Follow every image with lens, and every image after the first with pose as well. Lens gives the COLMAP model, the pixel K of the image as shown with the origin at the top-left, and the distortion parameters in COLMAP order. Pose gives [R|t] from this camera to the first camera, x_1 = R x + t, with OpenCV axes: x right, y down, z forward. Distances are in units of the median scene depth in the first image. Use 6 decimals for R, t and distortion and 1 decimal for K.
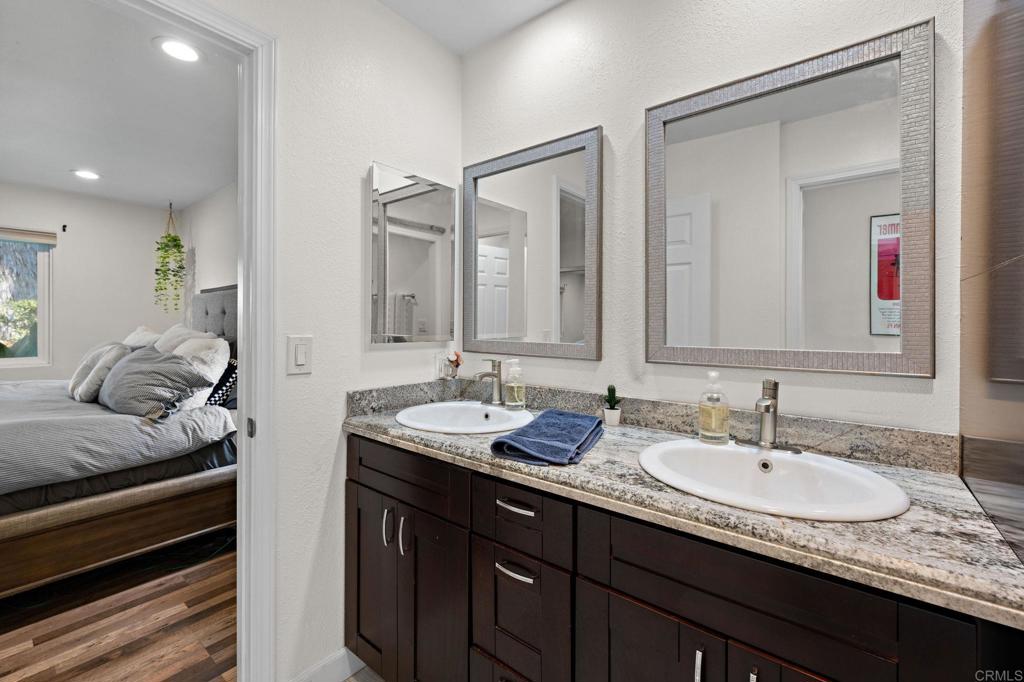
lens RADIAL K [[431.6, 0, 511.1], [0, 431.6, 330.1], [0, 0, 1]] dist [0.000347, -0.000019]
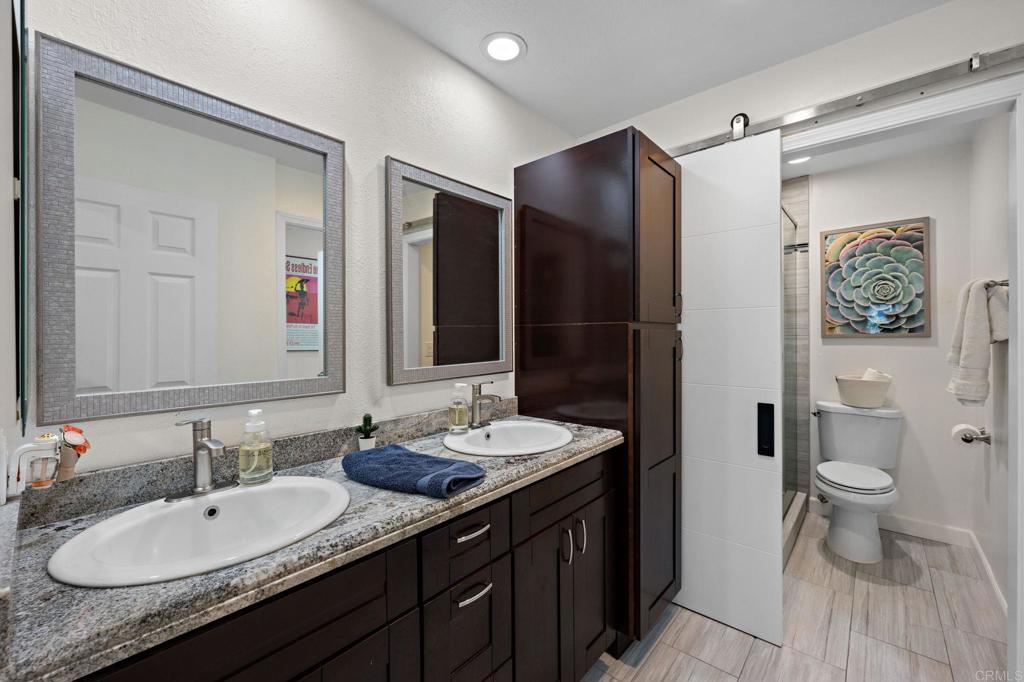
lens RADIAL K [[417.7, 0, 516.0], [0, 417.7, 343.1], [0, 0, 1]] dist [-0.000760, -0.000220]
pose [[0.034630, -0.021402, 0.999171, -0.825989], [0.024417, 0.999490, 0.020563, -0.054467], [-0.999102, 0.023684, 0.035135, 0.715145]]
